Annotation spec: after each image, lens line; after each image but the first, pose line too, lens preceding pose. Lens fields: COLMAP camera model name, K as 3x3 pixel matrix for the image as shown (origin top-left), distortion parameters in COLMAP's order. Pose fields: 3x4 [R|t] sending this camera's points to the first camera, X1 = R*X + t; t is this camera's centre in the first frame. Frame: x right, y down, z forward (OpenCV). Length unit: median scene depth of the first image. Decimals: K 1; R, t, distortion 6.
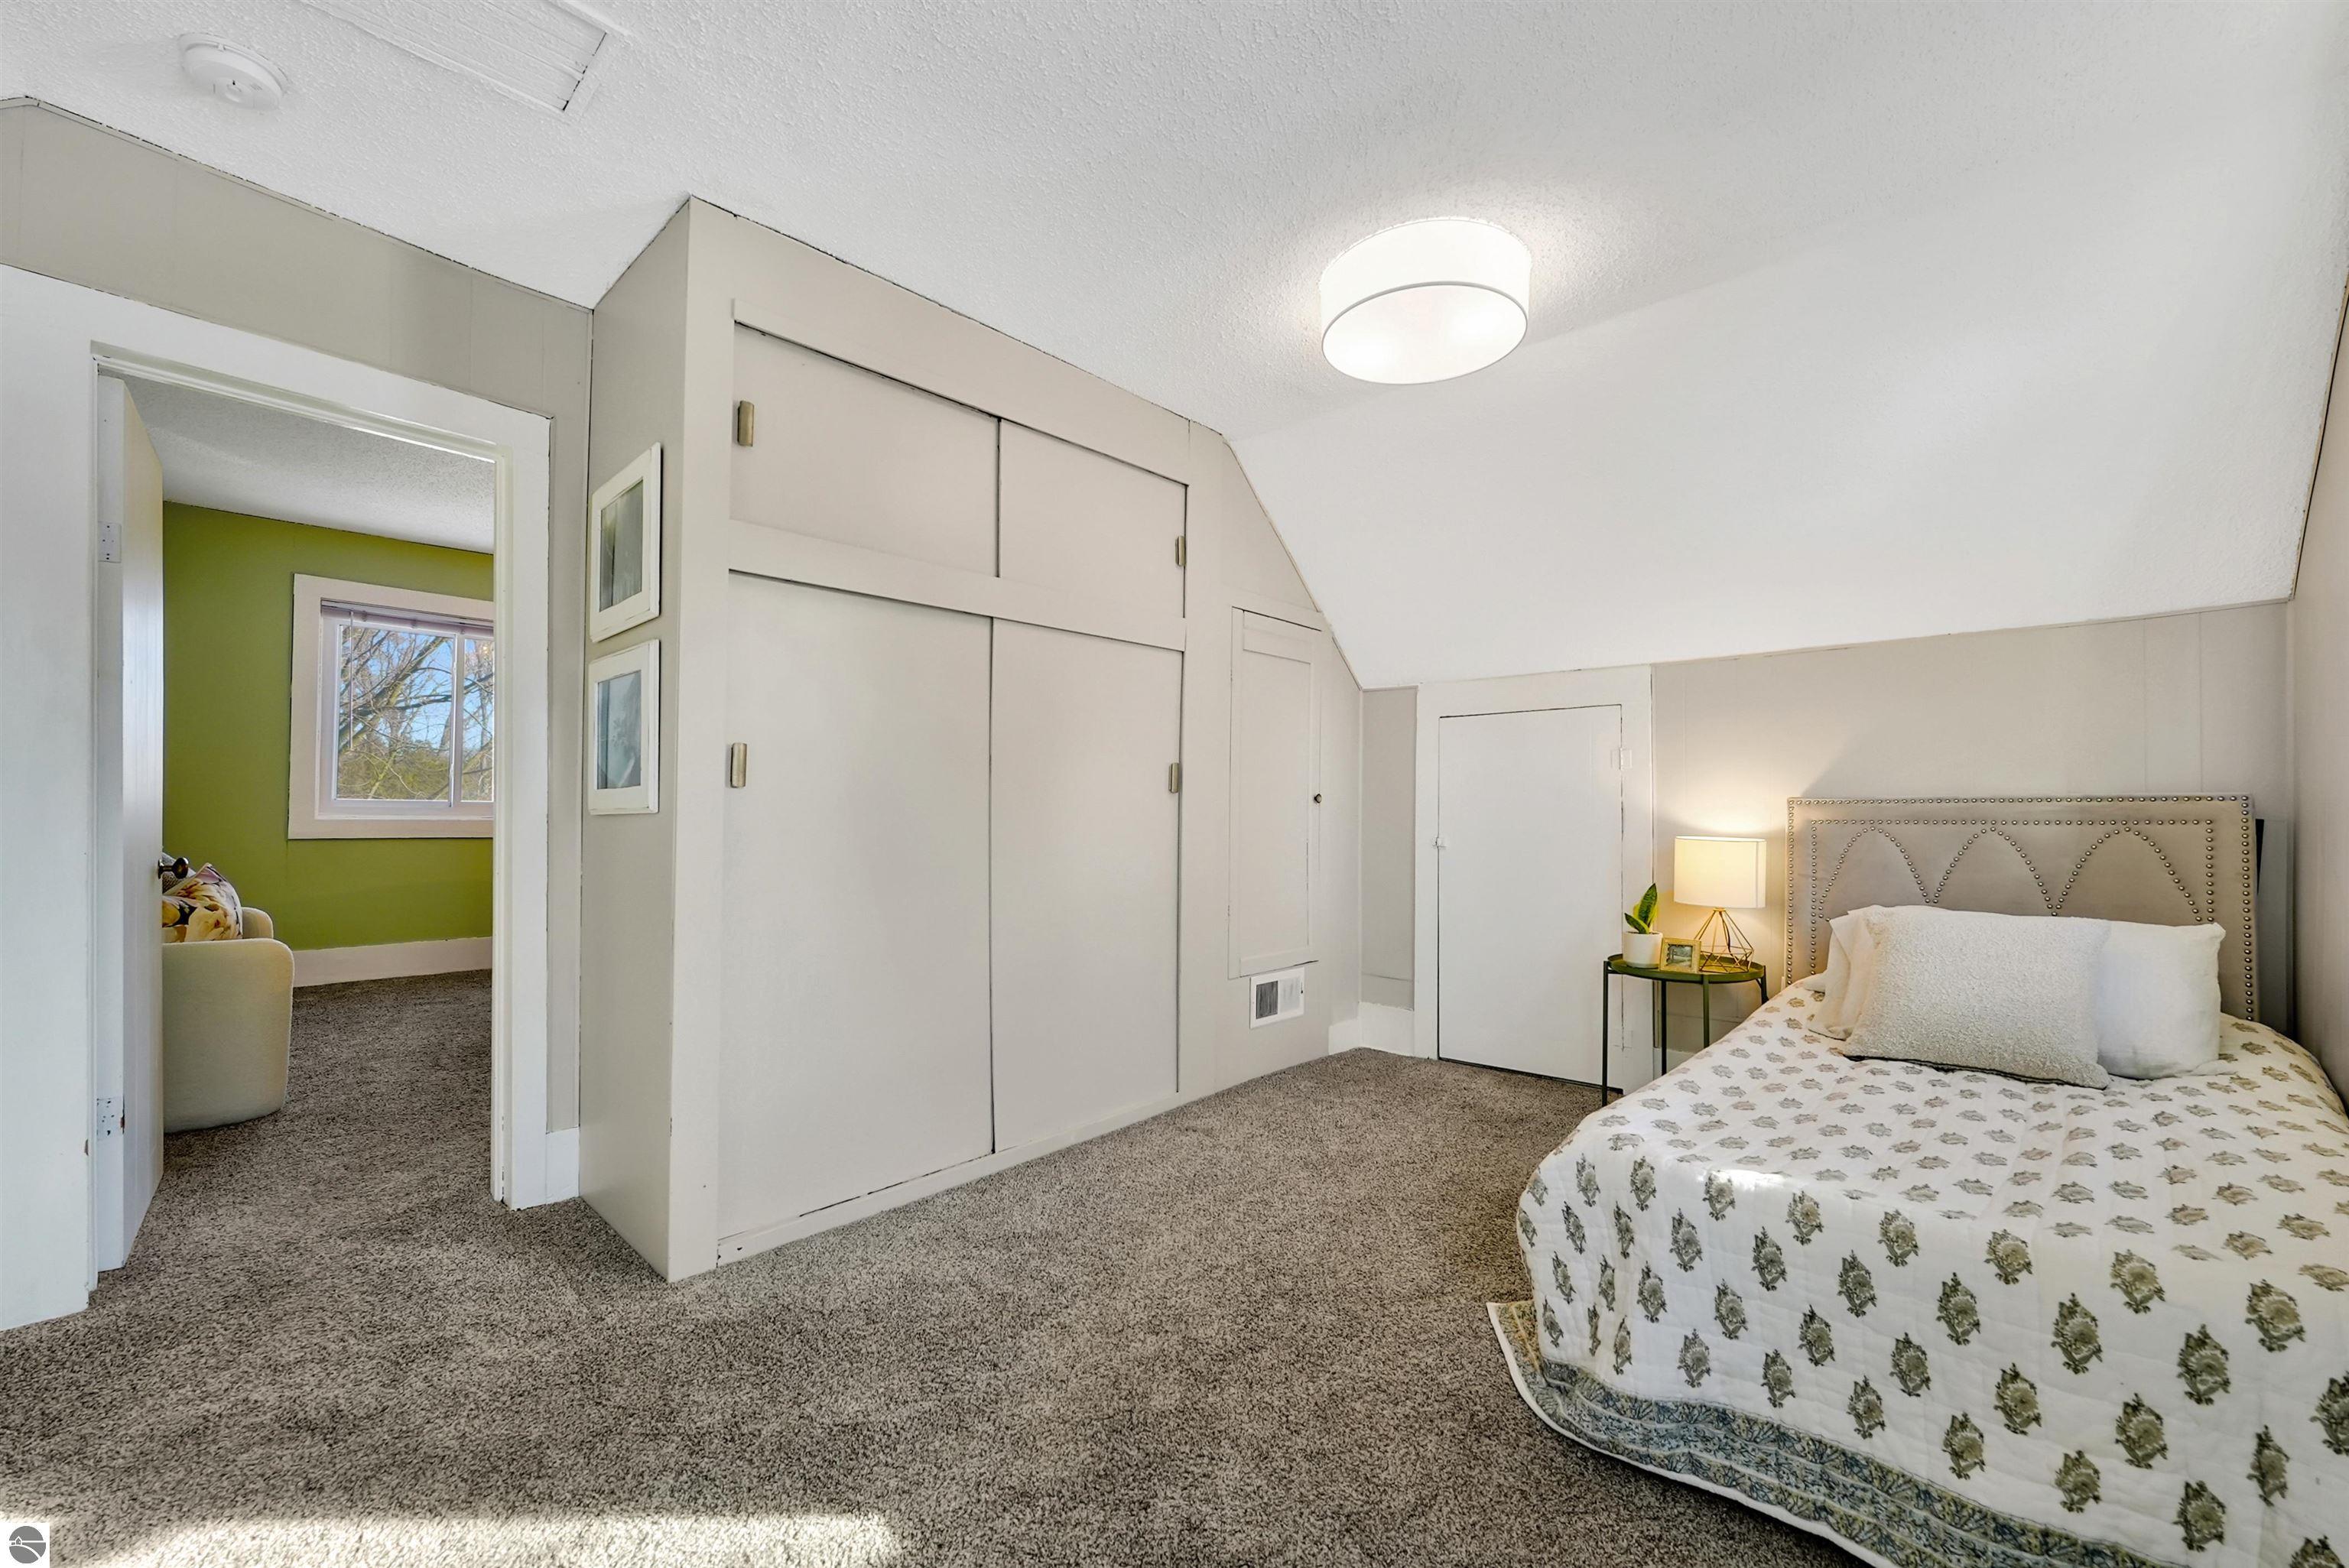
lens RADIAL K [[961.4, 0, 1178.3], [0, 961.4, 795.6], [0, 0, 1]] dist [-0.001062, 0.001711]
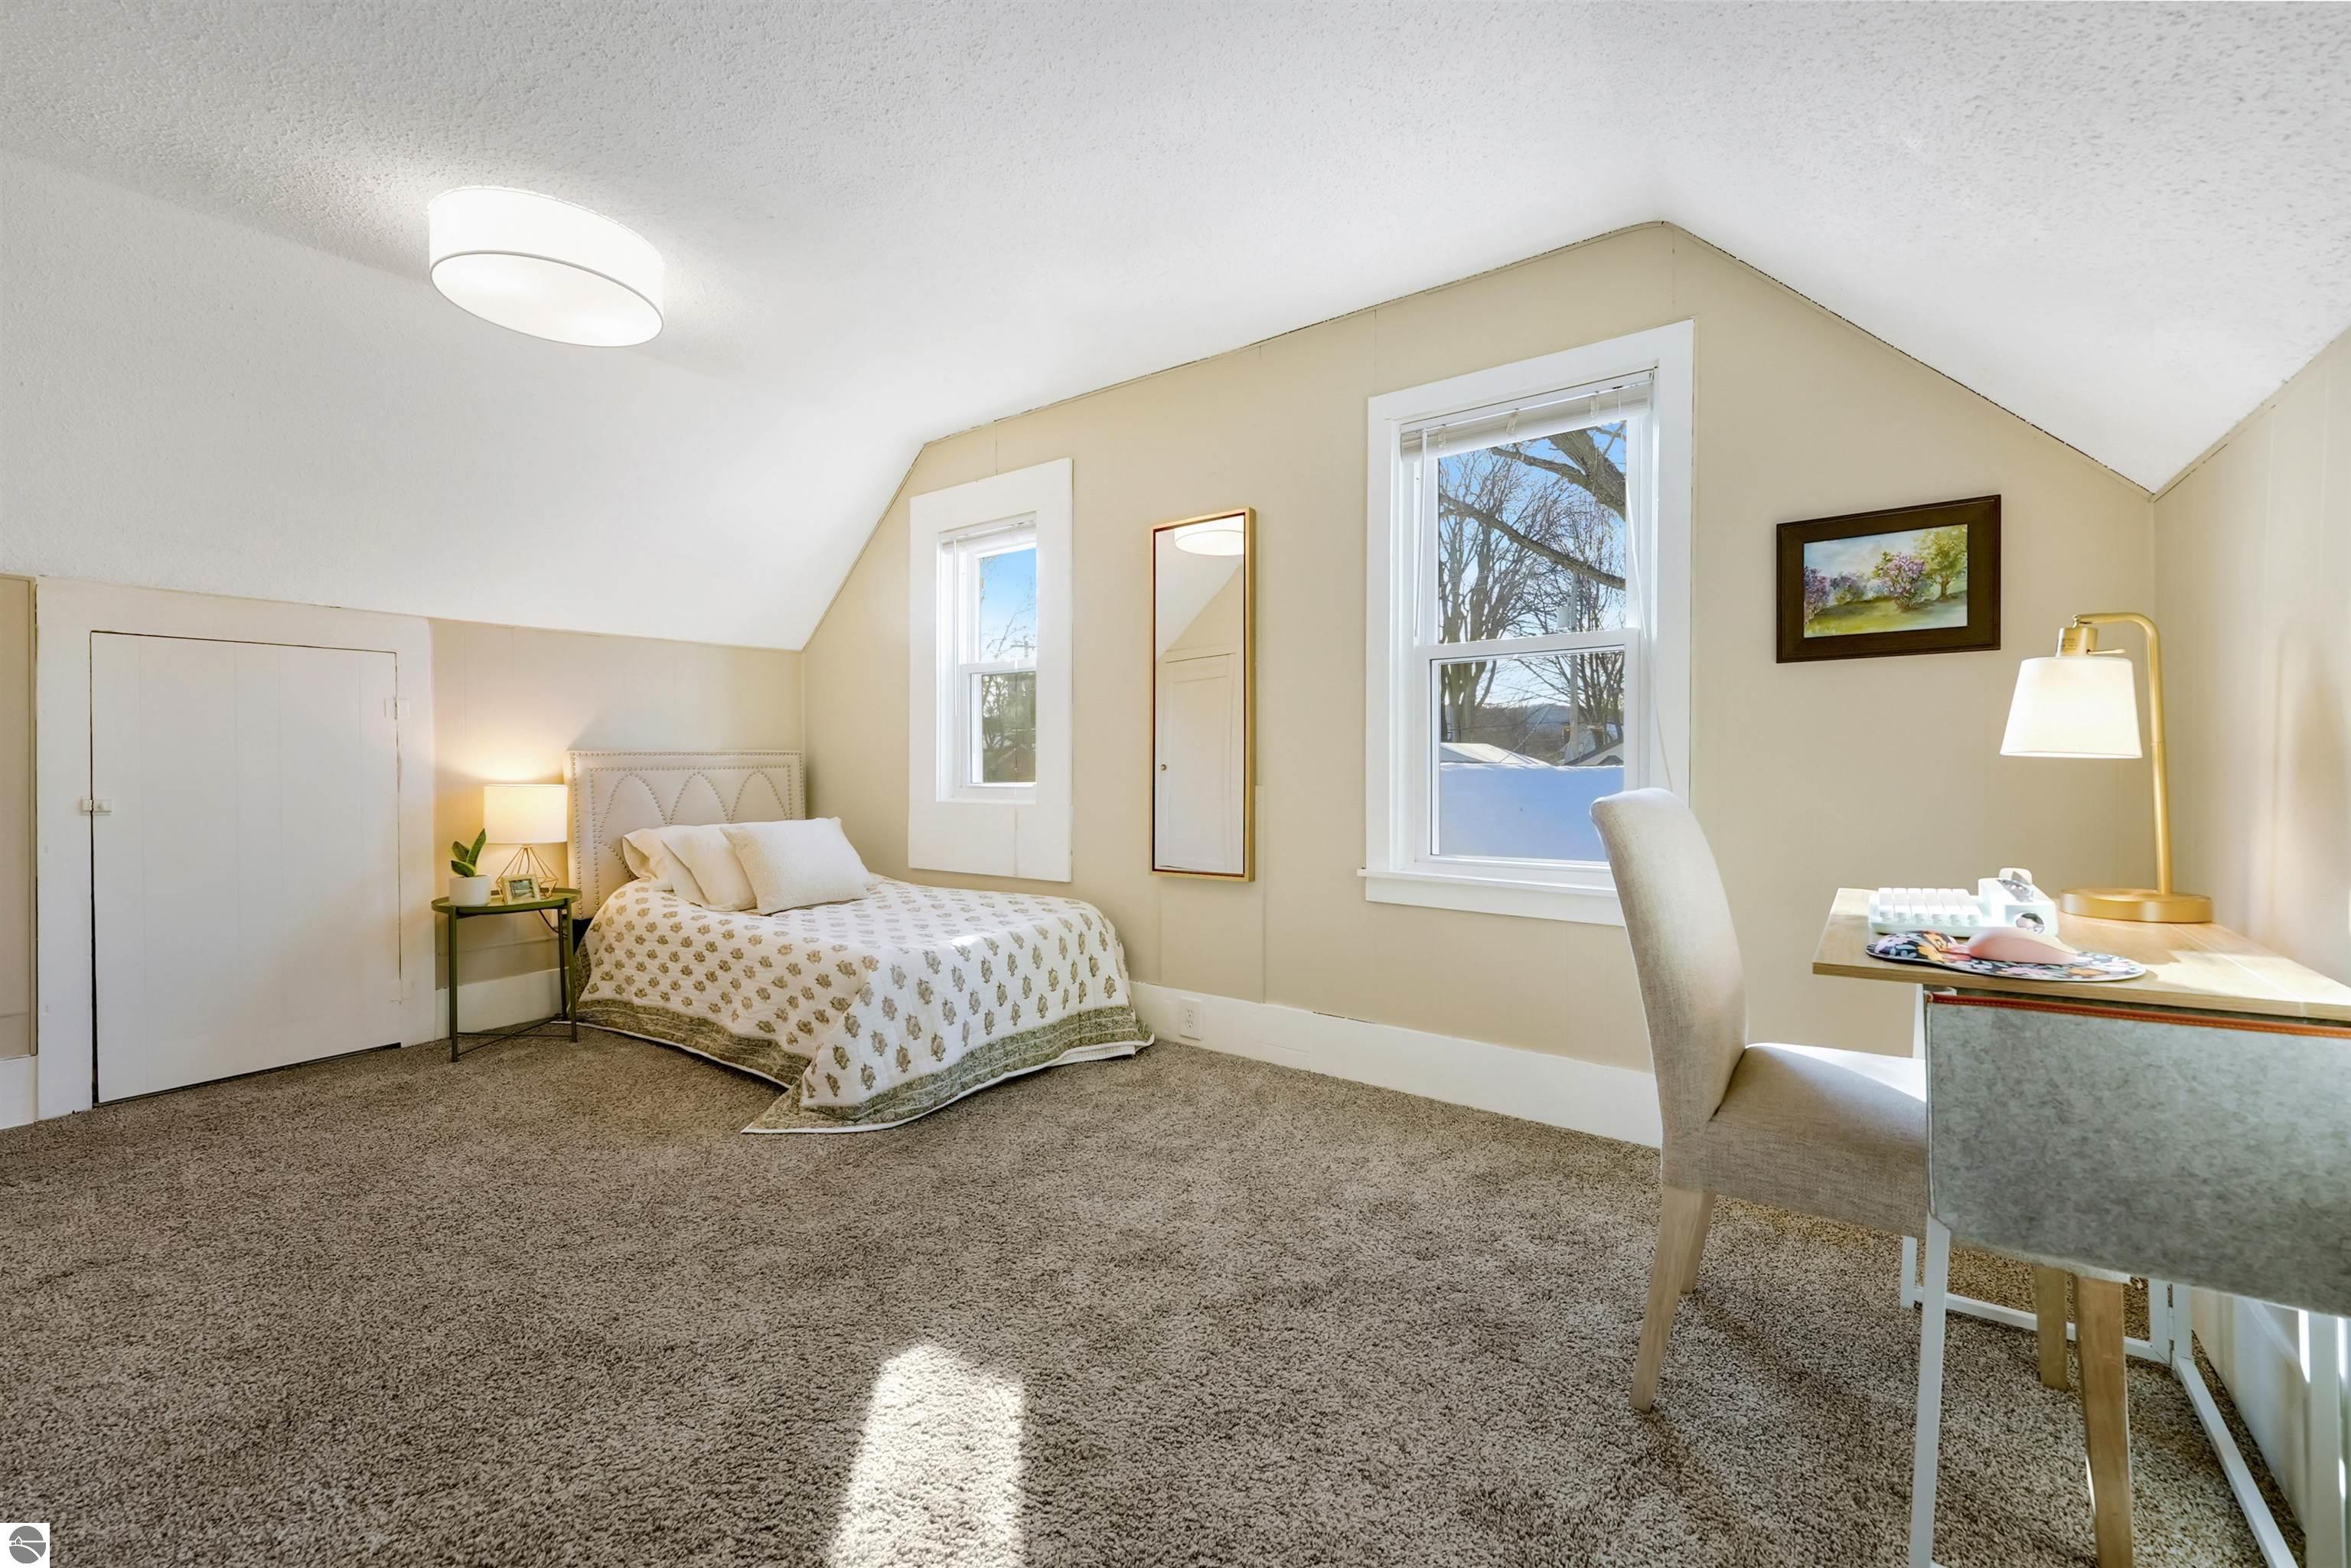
lens RADIAL K [[962.3, 0, 1176.1], [0, 962.3, 780.3], [0, 0, 1]] dist [-0.001062, 0.001711]
pose [[-0.103271, -0.024176, 0.994359, -1.412178], [-0.013195, 0.999650, 0.022934, 0.003726], [-0.994566, -0.010752, -0.103554, 0.727608]]
